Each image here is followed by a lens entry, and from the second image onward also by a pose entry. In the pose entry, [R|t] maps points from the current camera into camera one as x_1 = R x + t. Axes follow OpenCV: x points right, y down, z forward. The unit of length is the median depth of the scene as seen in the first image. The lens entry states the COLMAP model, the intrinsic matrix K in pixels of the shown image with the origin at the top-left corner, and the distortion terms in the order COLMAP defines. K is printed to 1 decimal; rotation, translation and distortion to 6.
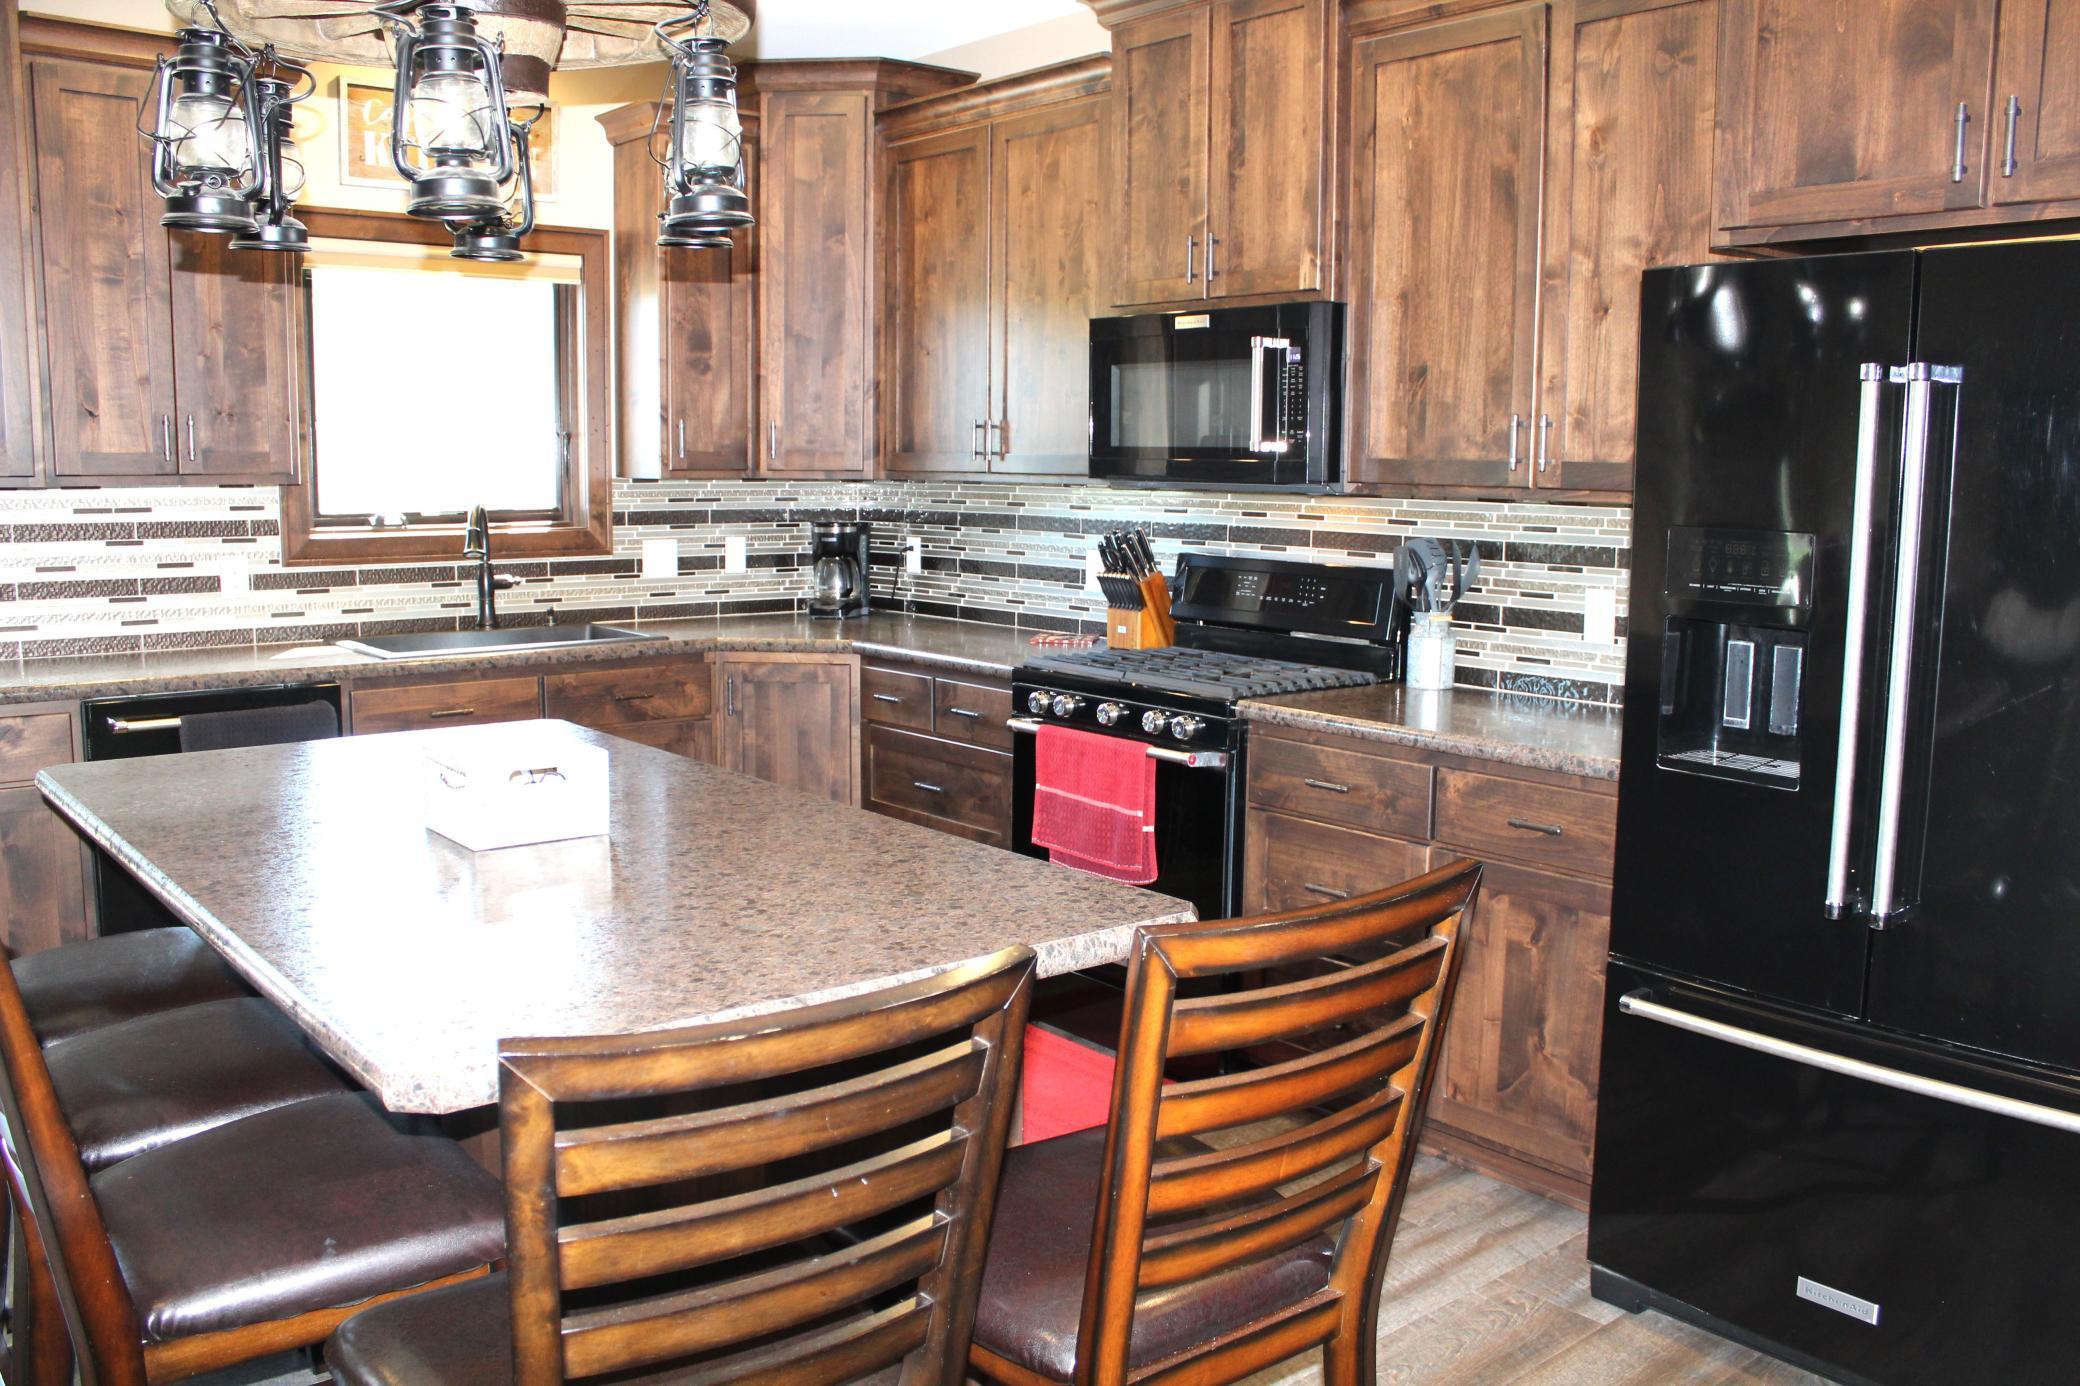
lens RADIAL K [[1732.0, 0, 1040.0], [0, 1732.0, 693.0], [0, 0, 1]] dist [-0.172693, 0.157382]
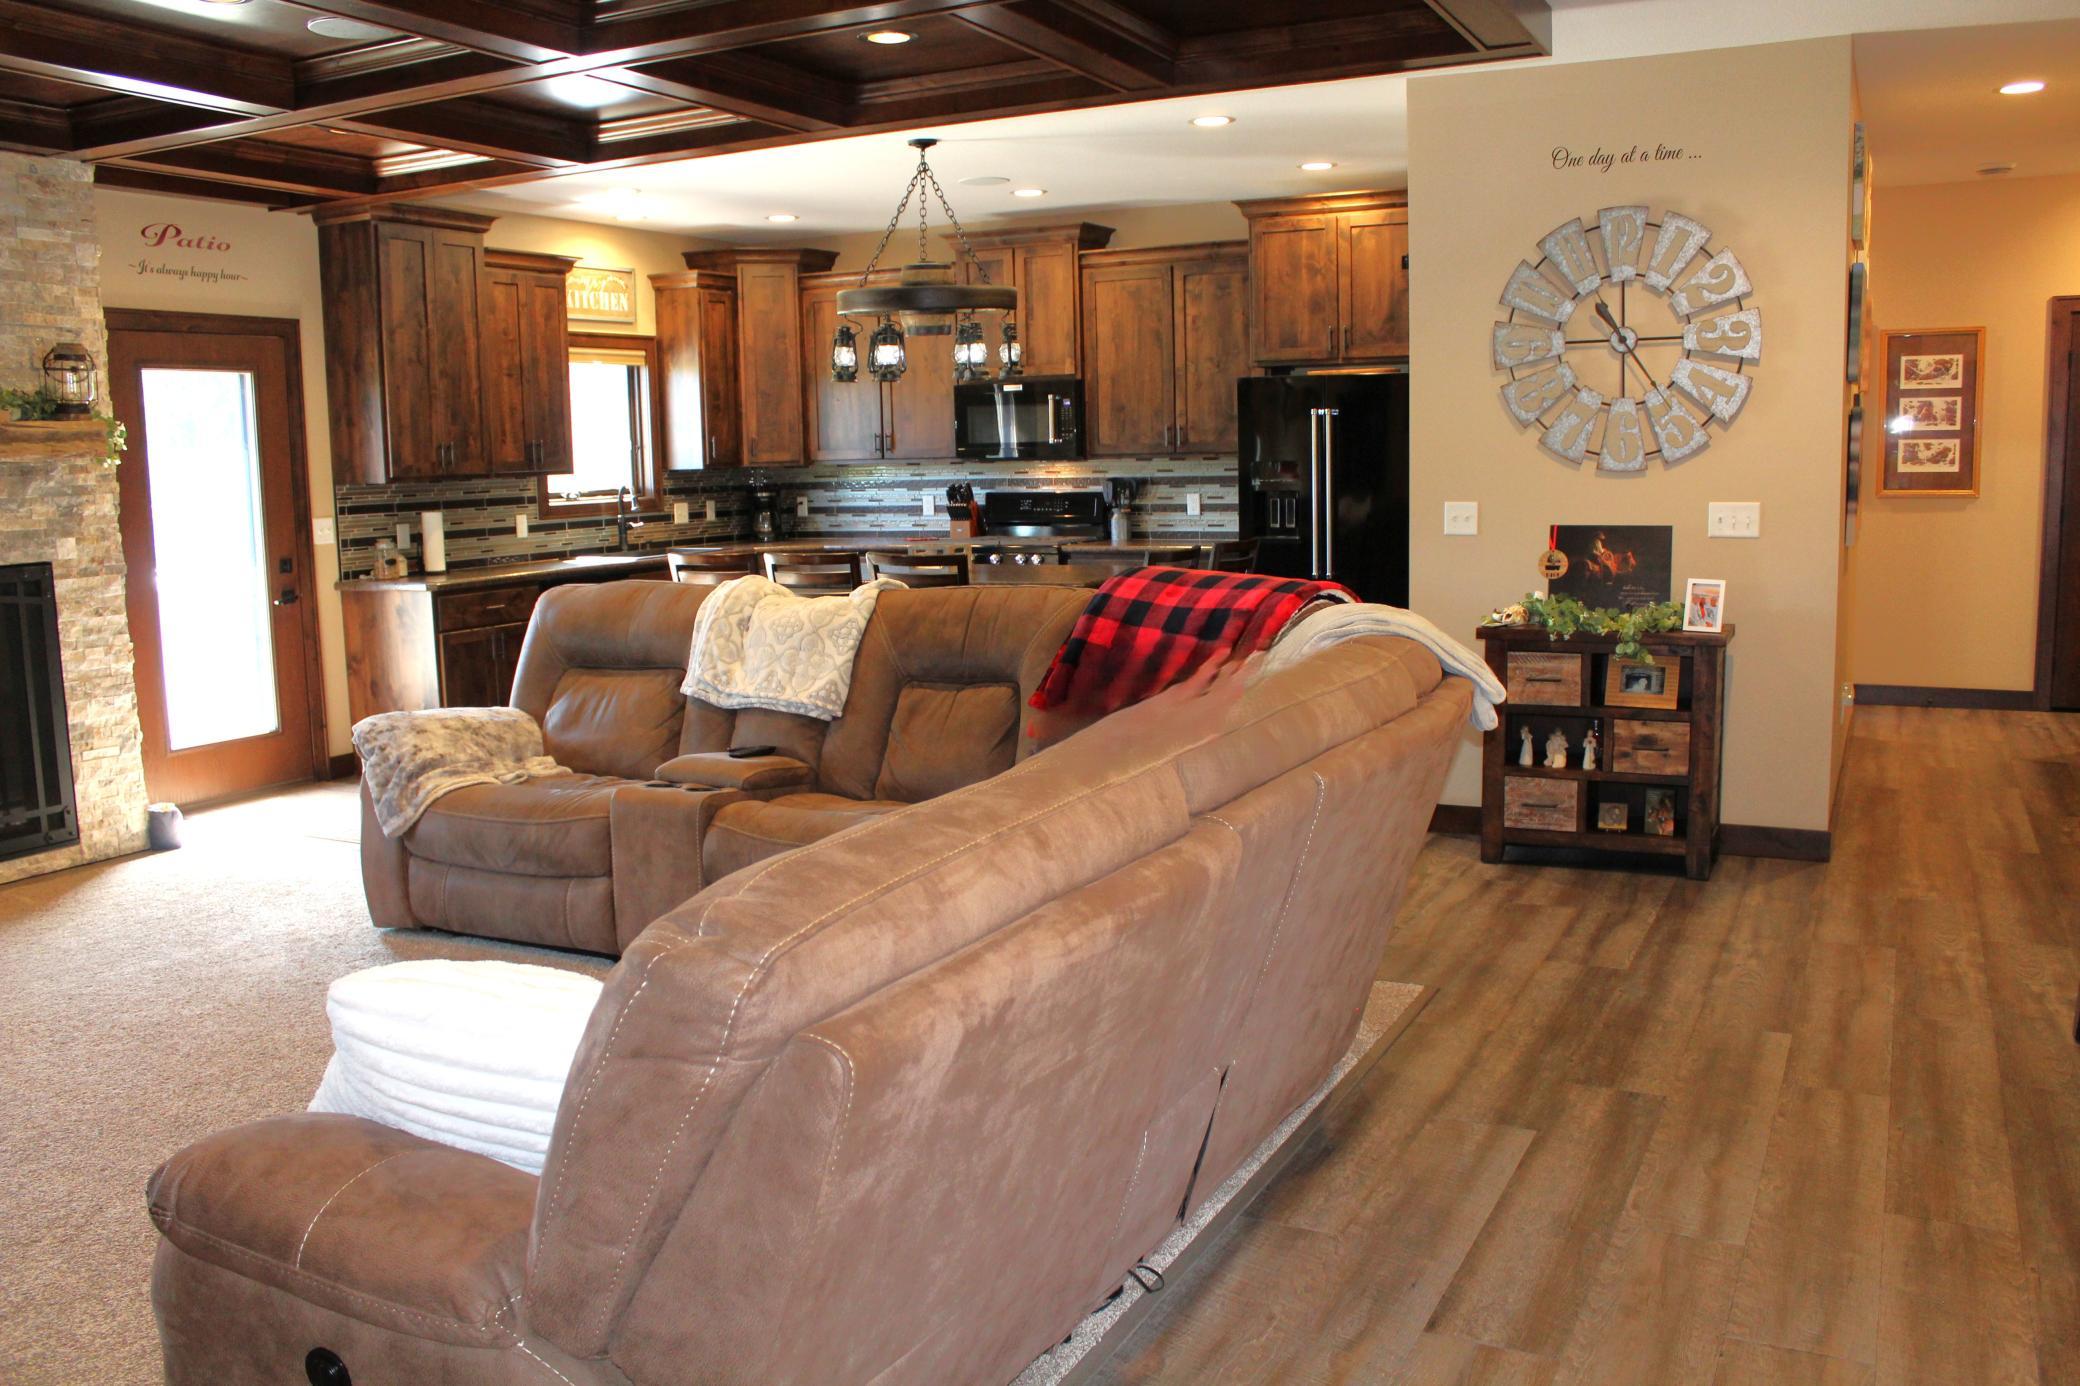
lens RADIAL K [[1732.0, 0, 1040.0], [0, 1732.0, 693.0], [0, 0, 1]] dist [-0.172693, 0.157382]
pose [[0.920863, -0.083964, 0.380738, -0.825327], [0.083325, 0.996356, 0.018193, 0.157589], [-0.380878, 0.014972, 0.924504, -1.186014]]
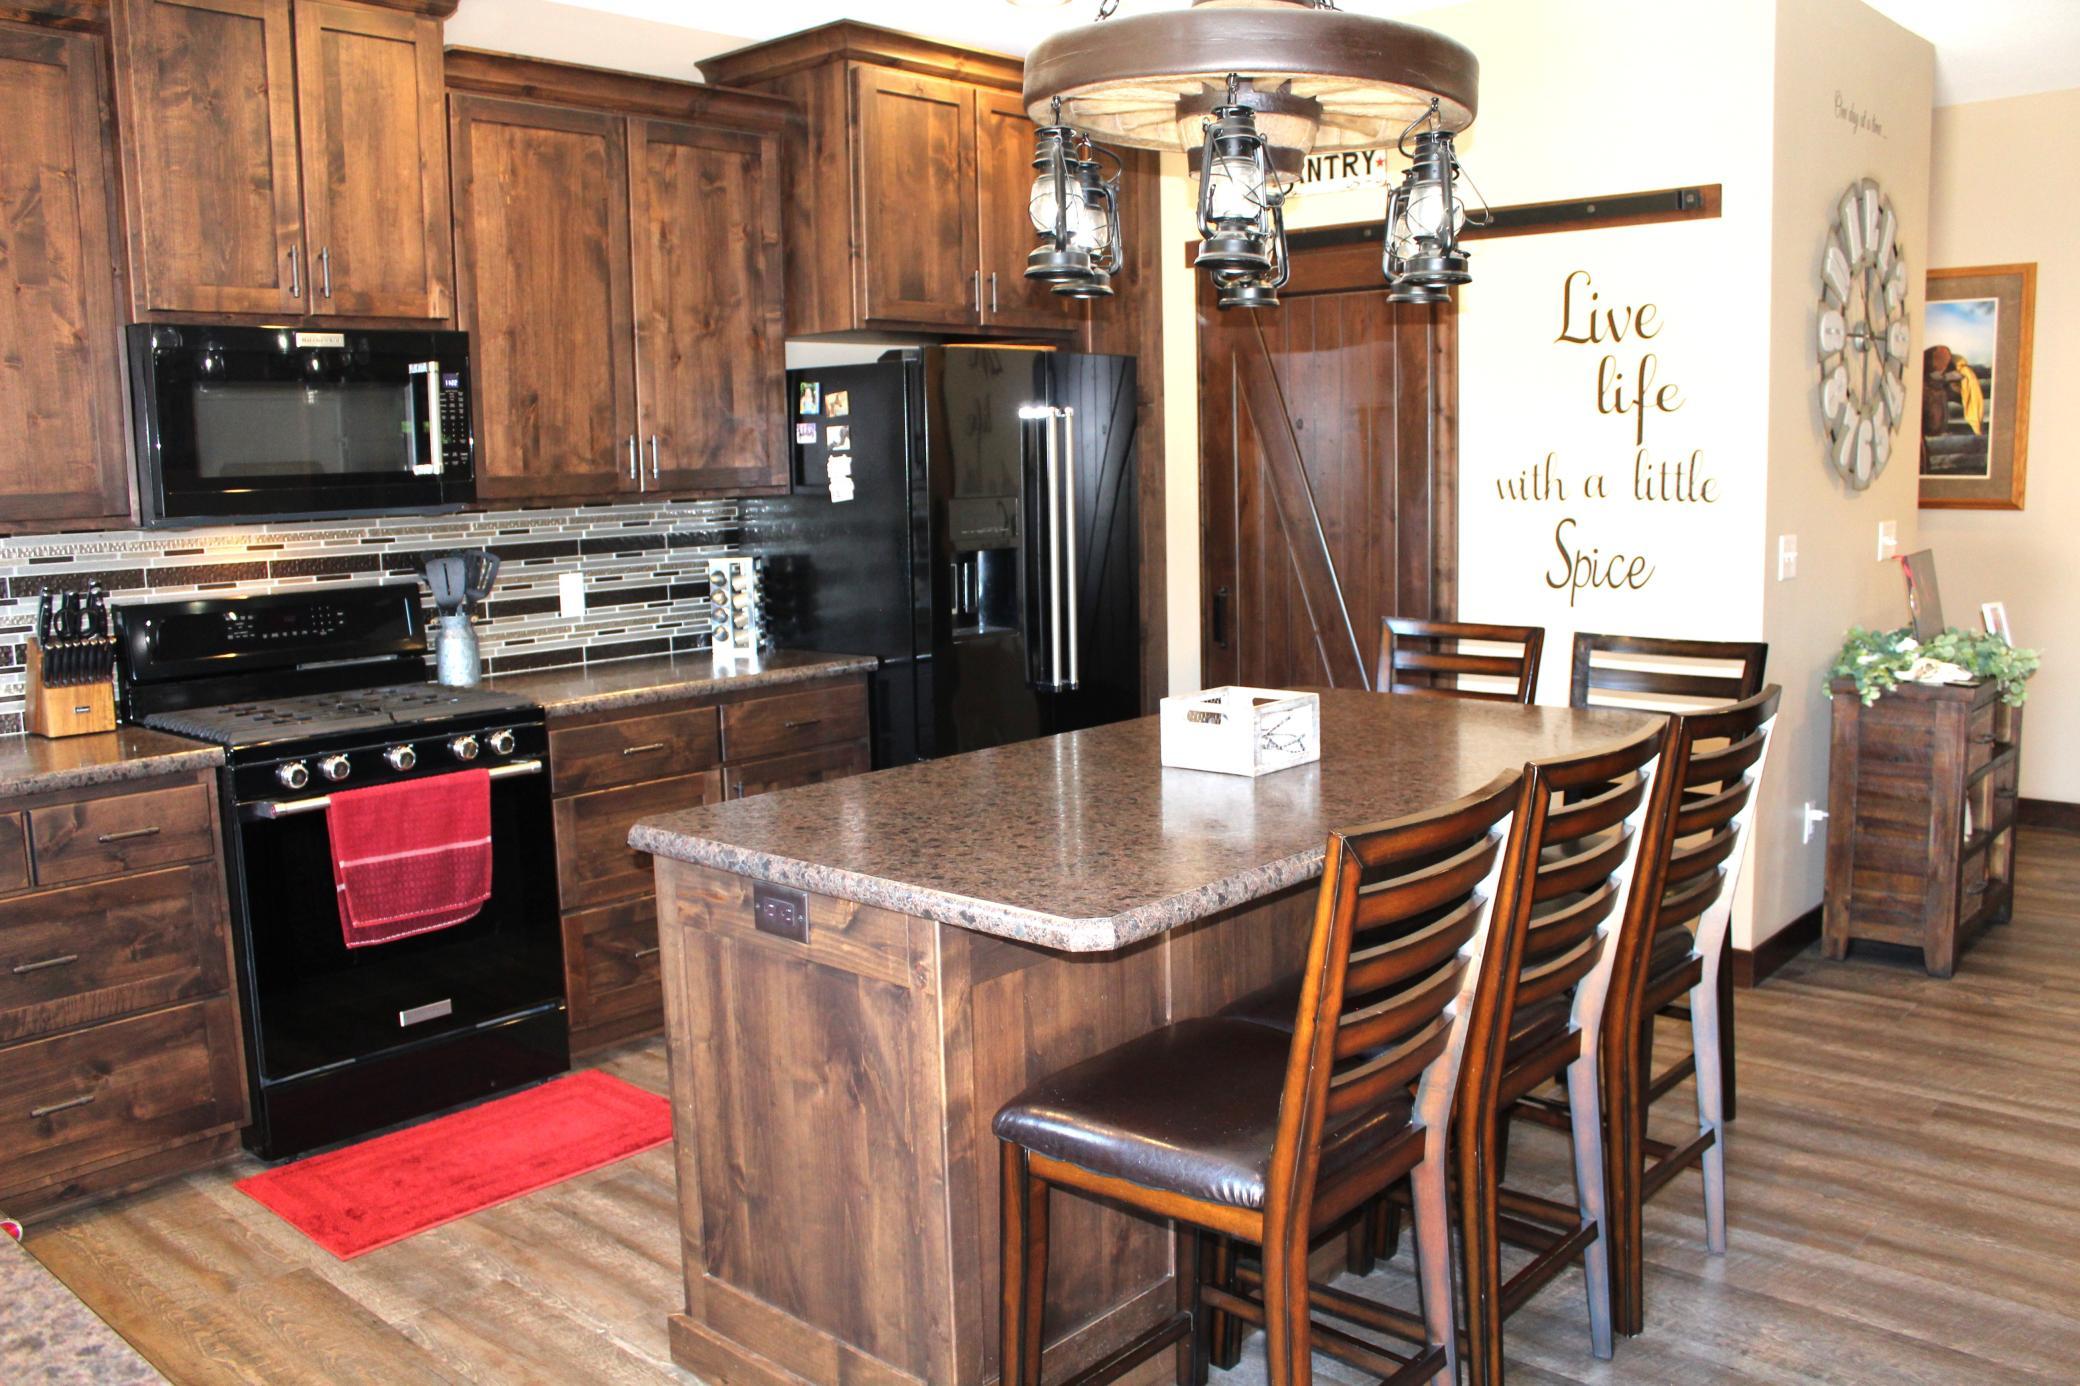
lens RADIAL K [[1732.0, 0, 1040.0], [0, 1732.0, 693.0], [0, 0, 1]] dist [-0.172693, 0.157382]
pose [[-0.149906, -0.140560, 0.978658, -0.939501], [0.154548, 0.974344, 0.163613, -0.123773], [-0.976546, 0.175776, -0.124337, 0.804270]]
